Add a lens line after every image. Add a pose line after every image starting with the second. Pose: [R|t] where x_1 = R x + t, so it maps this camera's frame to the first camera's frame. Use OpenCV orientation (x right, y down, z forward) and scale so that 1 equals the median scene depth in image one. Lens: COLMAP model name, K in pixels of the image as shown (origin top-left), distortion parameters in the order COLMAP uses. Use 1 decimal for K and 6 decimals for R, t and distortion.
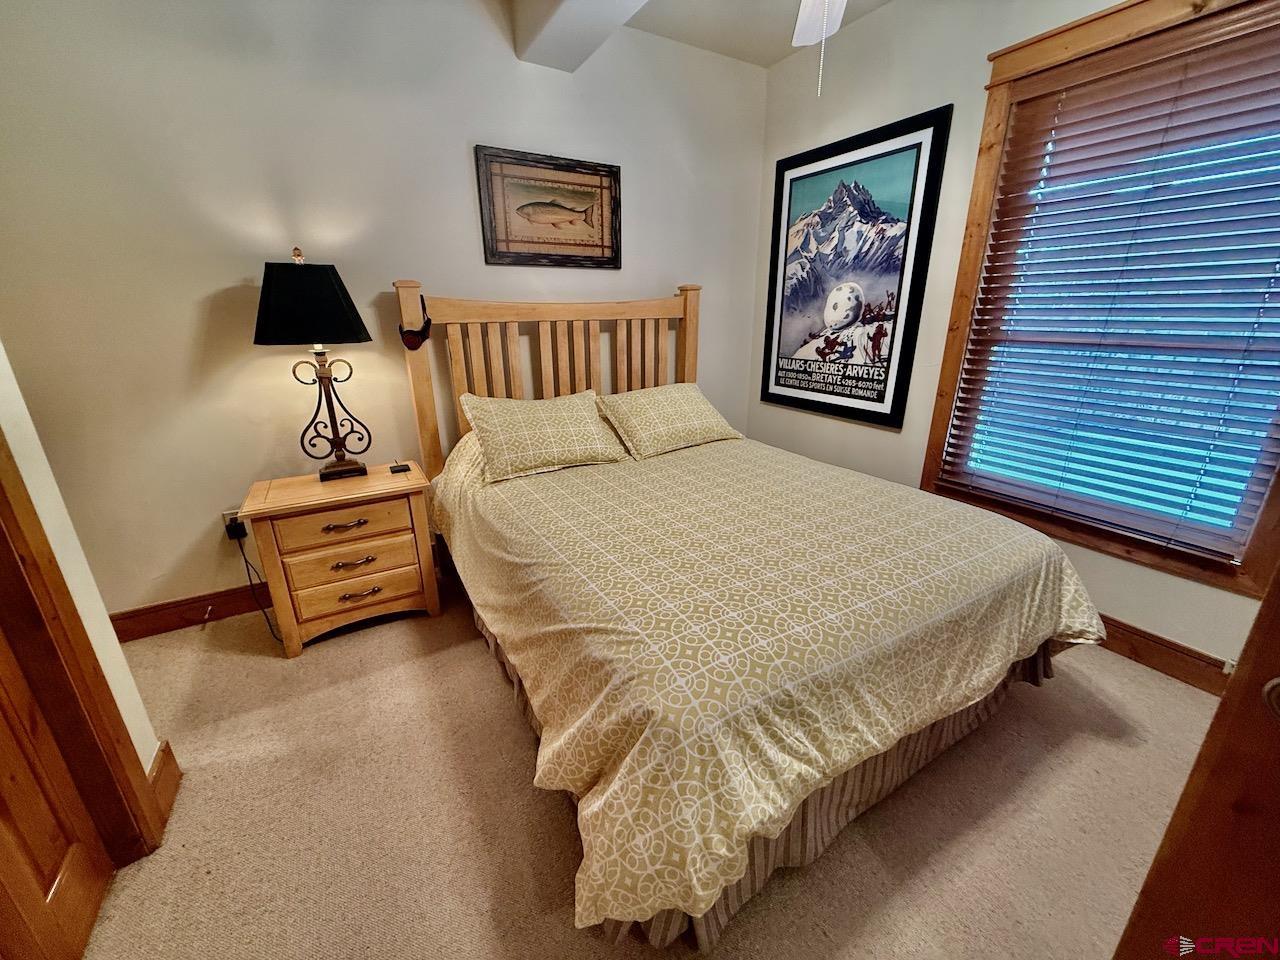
lens RADIAL K [[508.4, 0, 638.8], [0, 508.4, 480.2], [0, 0, 1]] dist [-0.000797, 0.000090]
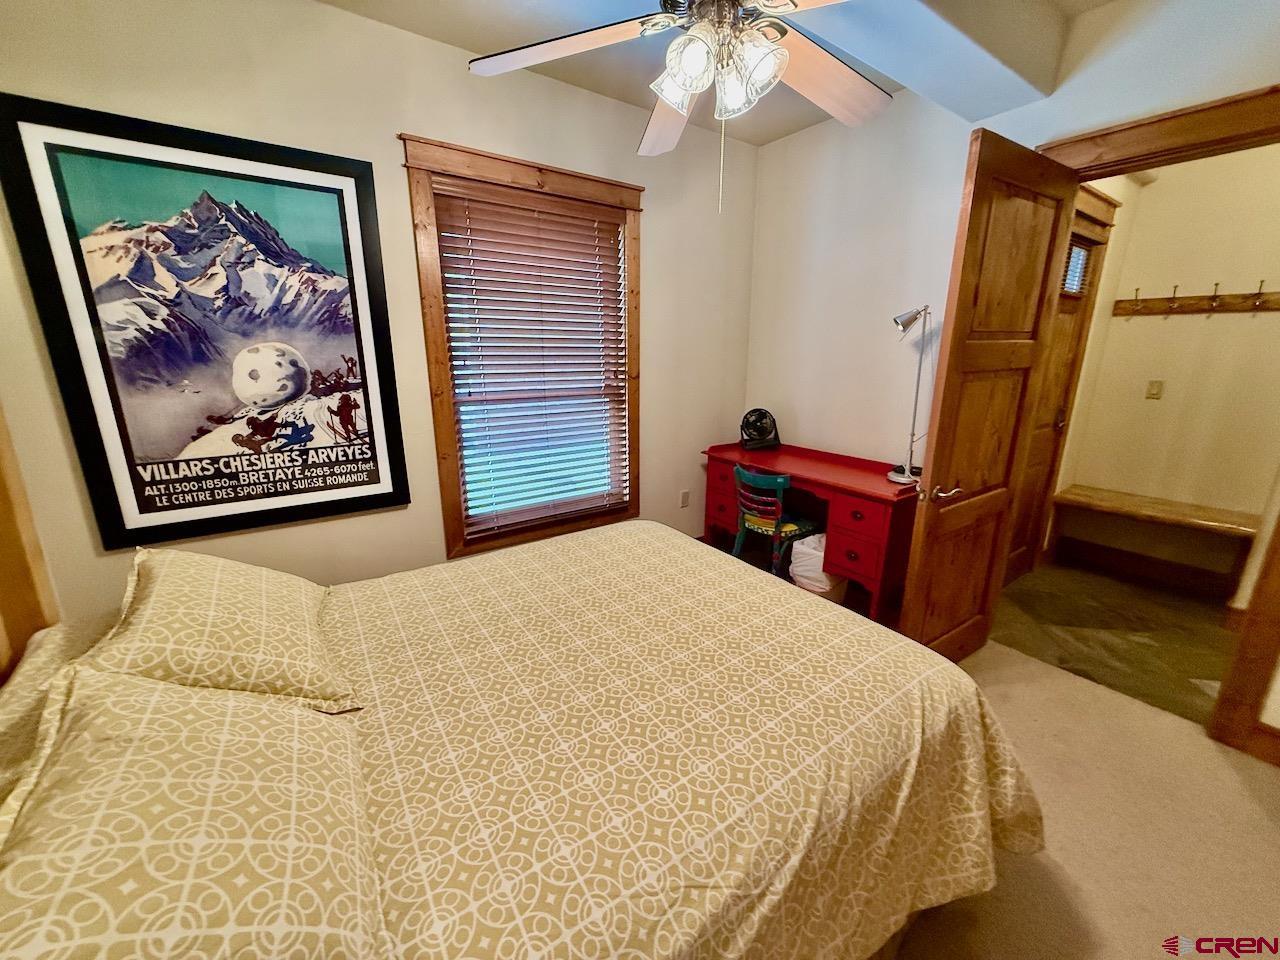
lens RADIAL K [[508.4, 0, 639.5], [0, 508.4, 479.2], [0, 0, 1]] dist [-0.000797, 0.000090]
pose [[-0.080530, -0.241880, 0.966959, -0.370023], [0.313042, 0.914887, 0.254926, -0.233725], [-0.946319, 0.323228, 0.002043, 0.572642]]
